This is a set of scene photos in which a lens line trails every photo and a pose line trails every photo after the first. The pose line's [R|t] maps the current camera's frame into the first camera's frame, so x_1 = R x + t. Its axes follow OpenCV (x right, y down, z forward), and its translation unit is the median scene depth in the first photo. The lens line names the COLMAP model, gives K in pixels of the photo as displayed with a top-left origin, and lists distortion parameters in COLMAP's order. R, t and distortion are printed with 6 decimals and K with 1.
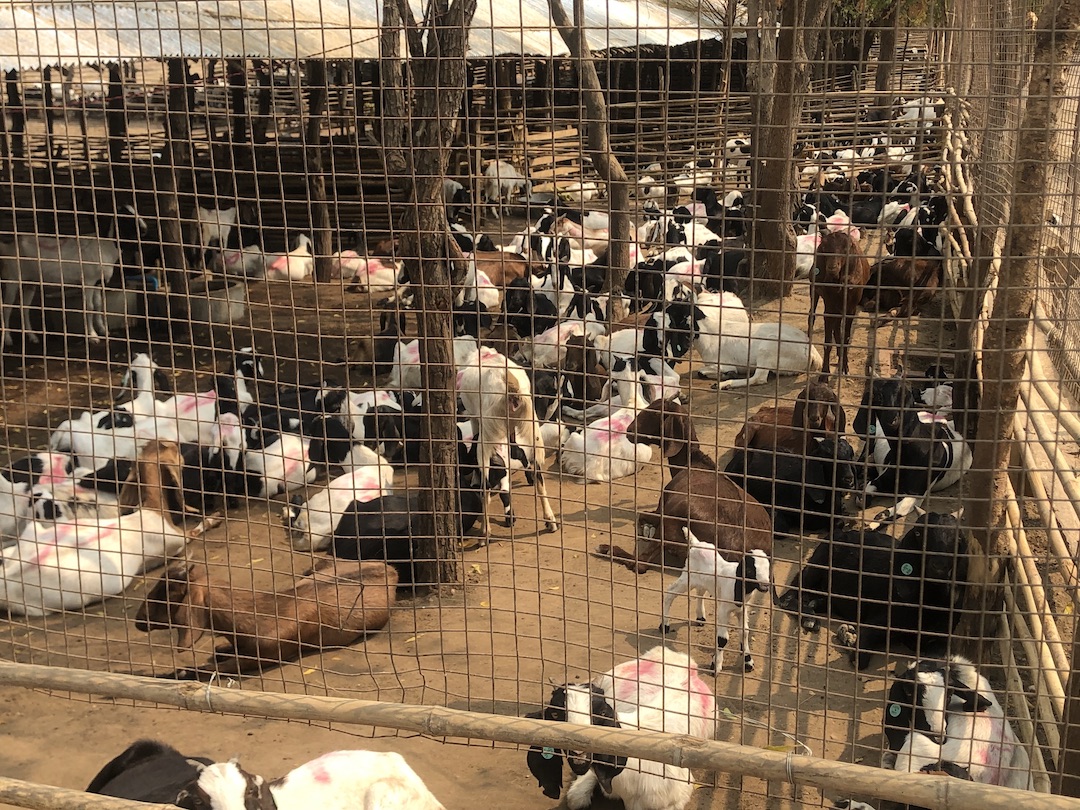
lens RADIAL K [[1435.6, 0, 540.0], [0, 1435.6, 405.0], [0, 0, 1]] dist [0.178506, -0.654150]
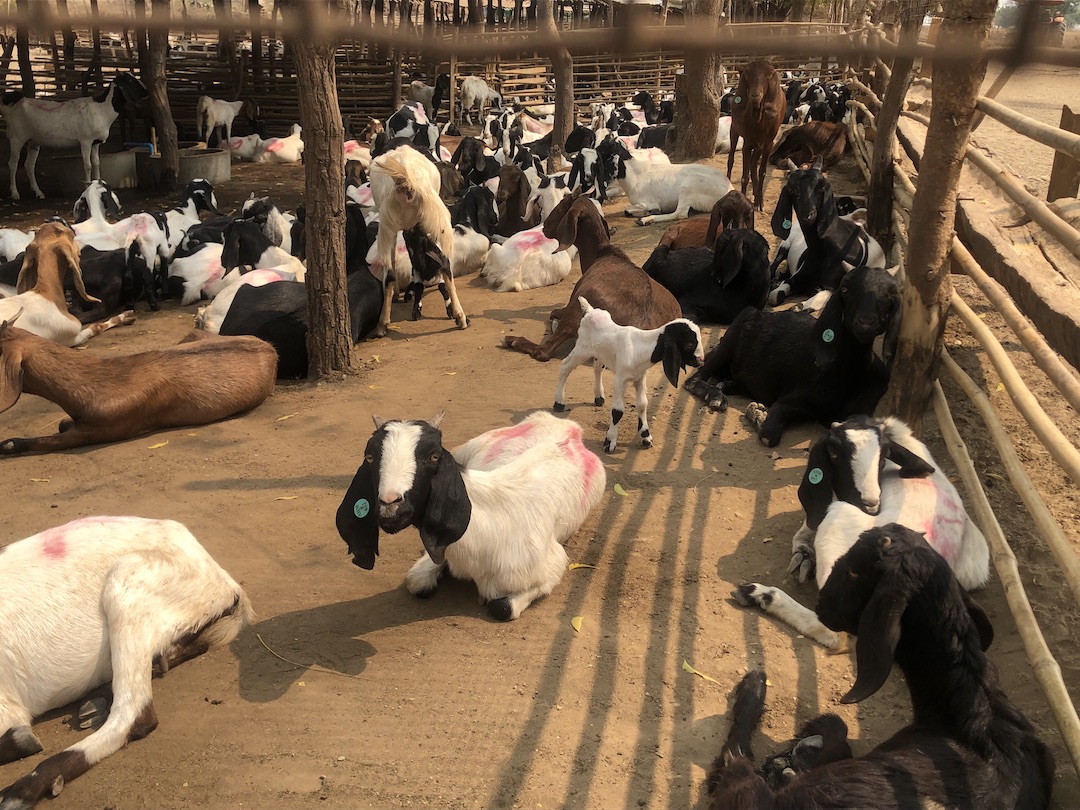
lens RADIAL K [[1034.0, 0, 573.3], [0, 1034.0, 403.9], [0, 0, 1]] dist [0.105611, -0.002795]
pose [[0.999111, 0.016072, 0.038962, 0.064968], [-0.018774, 0.997369, 0.070014, 0.099299], [-0.037734, -0.070684, 0.996785, 0.322822]]
